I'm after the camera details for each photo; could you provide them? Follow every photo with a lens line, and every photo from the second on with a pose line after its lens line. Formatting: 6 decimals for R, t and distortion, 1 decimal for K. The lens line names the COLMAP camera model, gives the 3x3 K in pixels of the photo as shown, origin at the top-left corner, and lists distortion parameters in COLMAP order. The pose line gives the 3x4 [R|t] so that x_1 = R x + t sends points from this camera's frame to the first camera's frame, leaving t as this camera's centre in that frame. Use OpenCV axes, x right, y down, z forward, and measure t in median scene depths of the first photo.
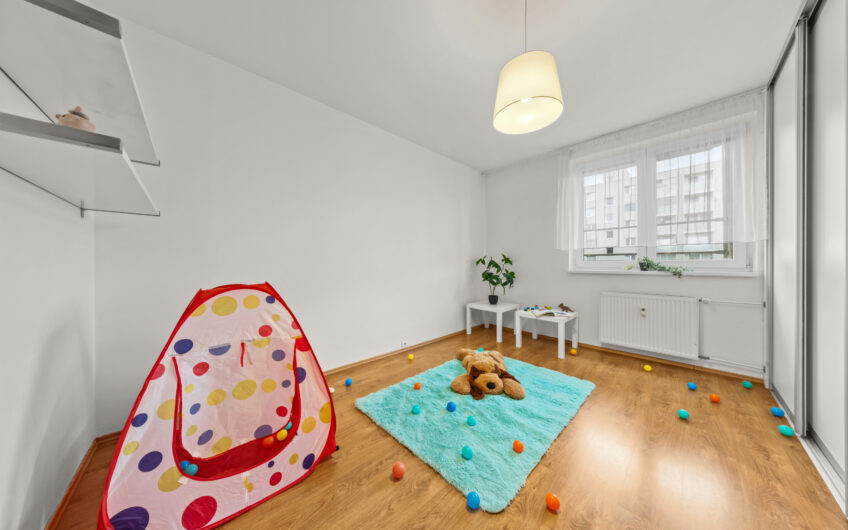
lens RADIAL K [[250.5, 0, 425.8], [0, 250.5, 262.4], [0, 0, 1]] dist [-0.001698, -0.000828]
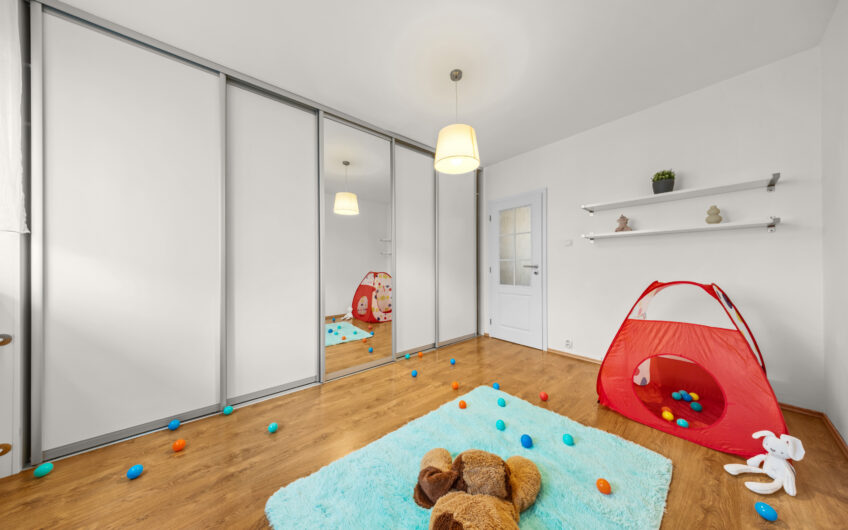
lens RADIAL K [[250.5, 0, 420.5], [0, 250.5, 267.4], [0, 0, 1]] dist [-0.001698, -0.000828]
pose [[-0.996689, 0.007804, 0.080936, 0.330845], [0.008087, 0.999962, 0.003164, -0.001258], [-0.080909, 0.003808, -0.996714, 1.608345]]
